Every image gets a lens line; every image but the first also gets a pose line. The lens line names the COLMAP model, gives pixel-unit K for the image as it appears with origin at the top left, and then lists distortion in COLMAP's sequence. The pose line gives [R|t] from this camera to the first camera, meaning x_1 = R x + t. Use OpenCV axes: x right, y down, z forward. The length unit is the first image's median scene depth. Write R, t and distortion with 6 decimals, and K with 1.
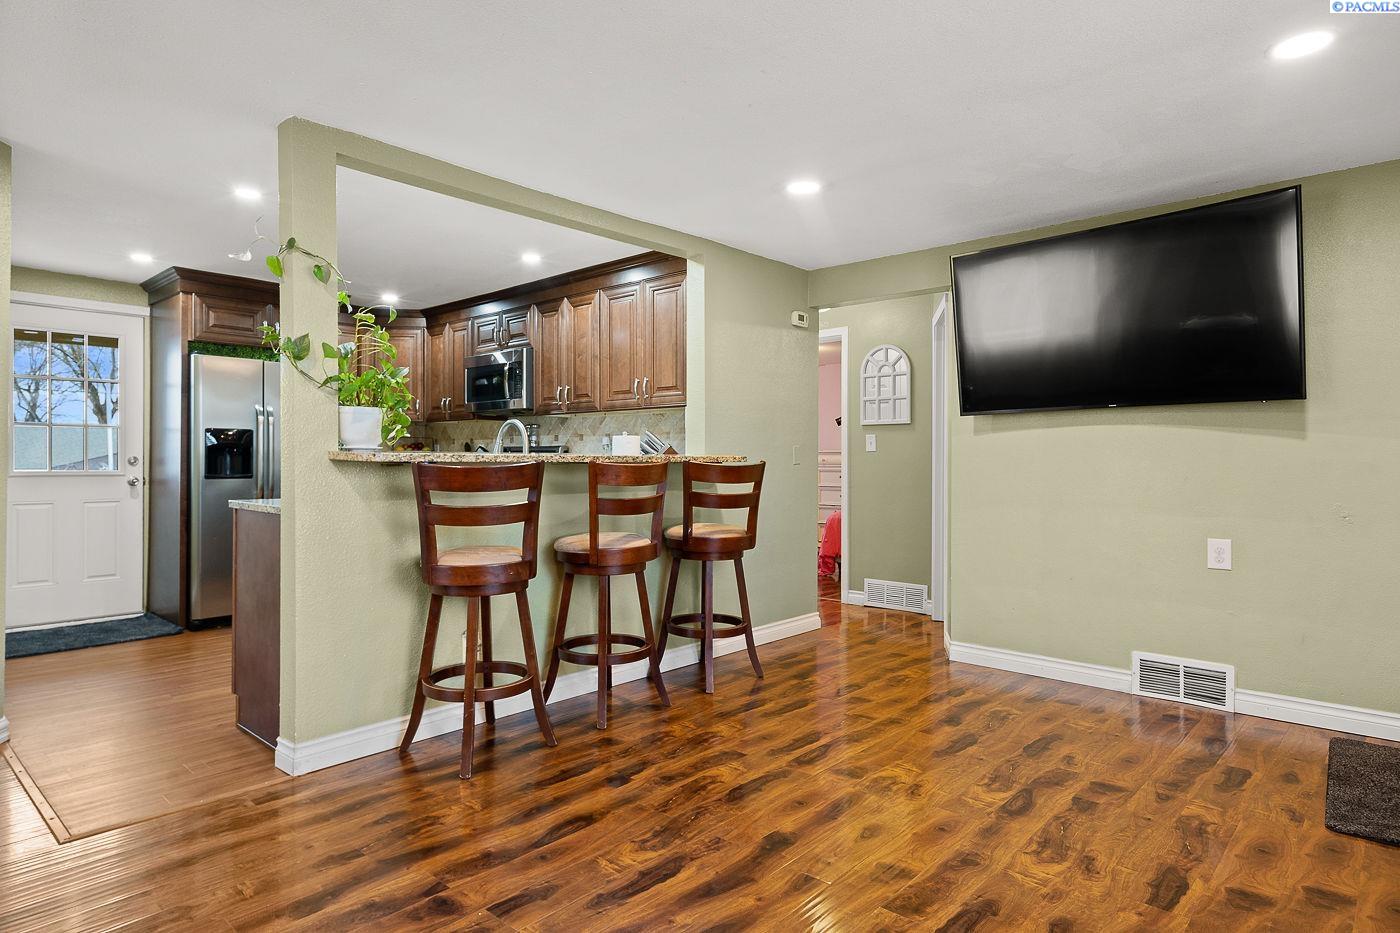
lens RADIAL K [[802.0, 0, 687.6], [0, 802.0, 456.6], [0, 0, 1]] dist [0.005079, 0.000208]
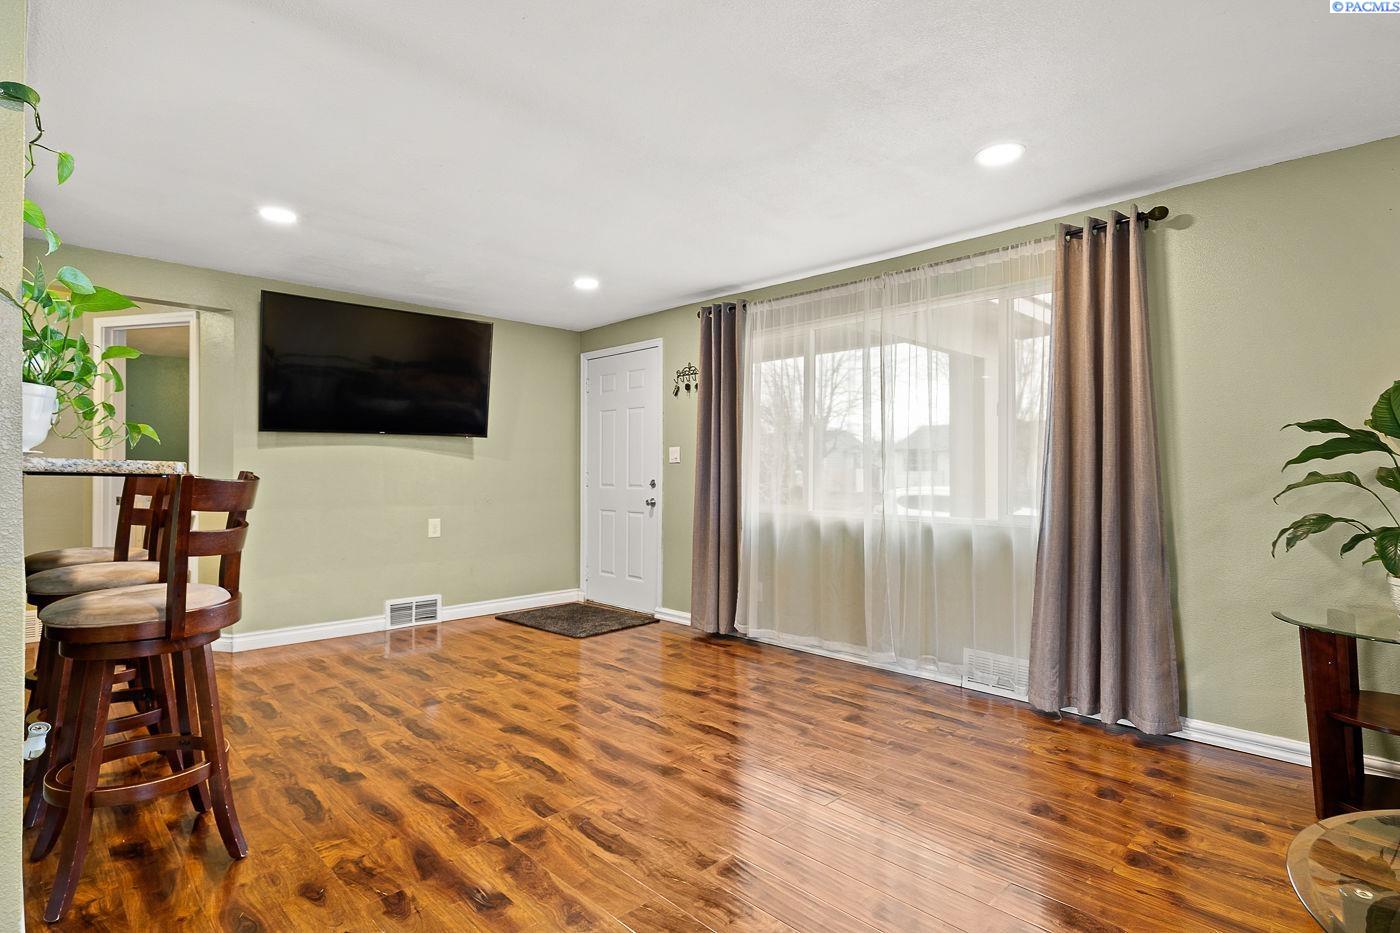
lens RADIAL K [[722.2, 0, 708.5], [0, 722.2, 470.8], [0, 0, 1]] dist [0.006916, 0.000812]
pose [[0.034635, -0.000170, 0.999400, -0.886197], [-0.007892, 0.999969, 0.000444, -0.000379], [-0.999369, -0.007903, 0.034632, 0.439401]]
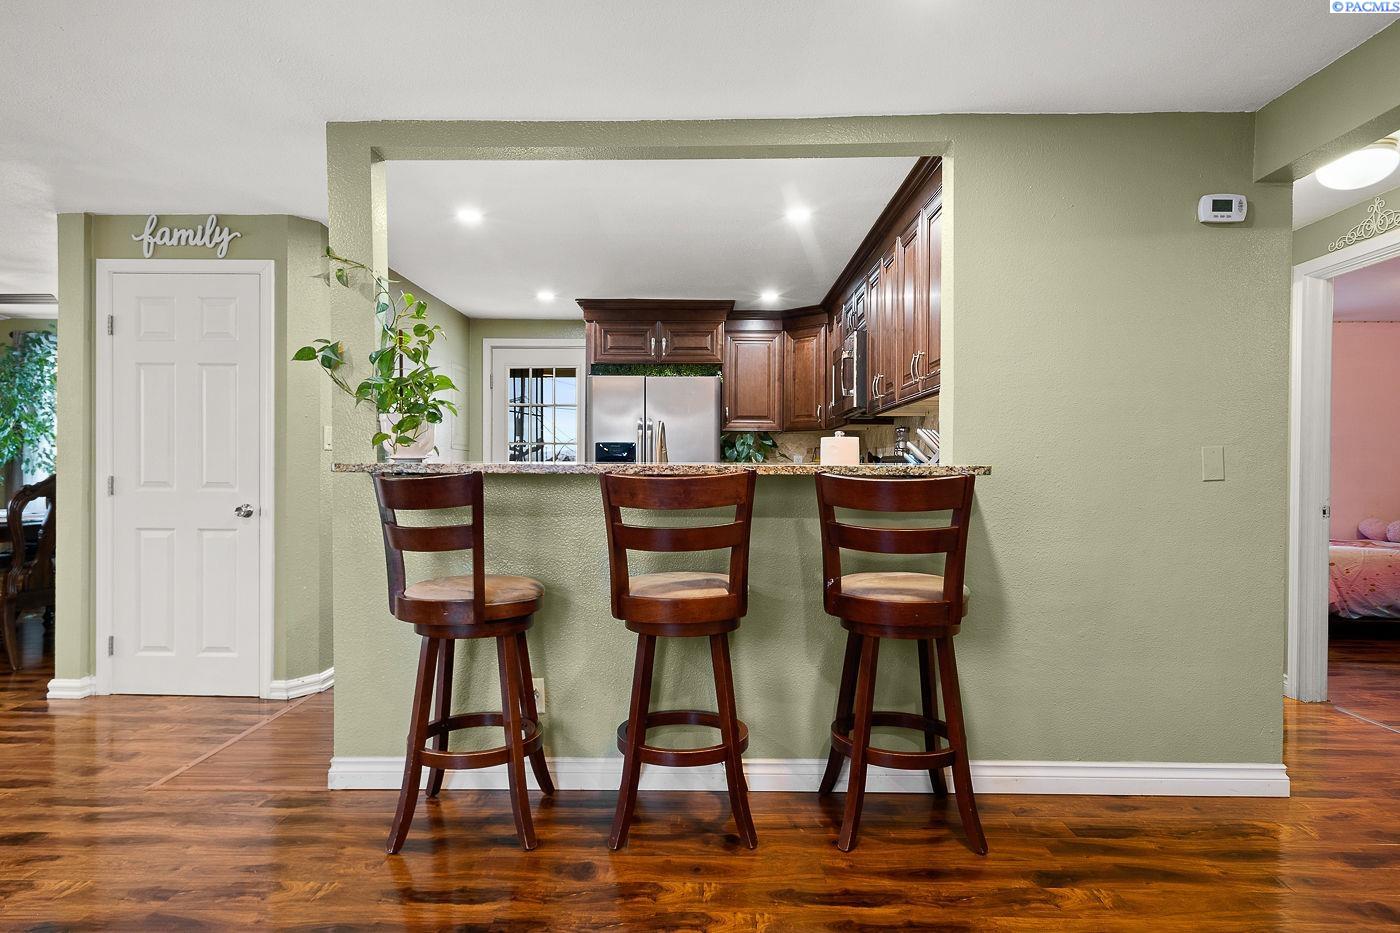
lens RADIAL K [[802.0, 0, 697.7], [0, 802.0, 472.3], [0, 0, 1]] dist [0.005079, 0.000208]
pose [[0.661651, 0.000421, -0.749812, 0.491856], [0.002583, 0.999993, 0.002841, 0.003550], [0.749808, -0.003817, 0.661645, 0.603595]]
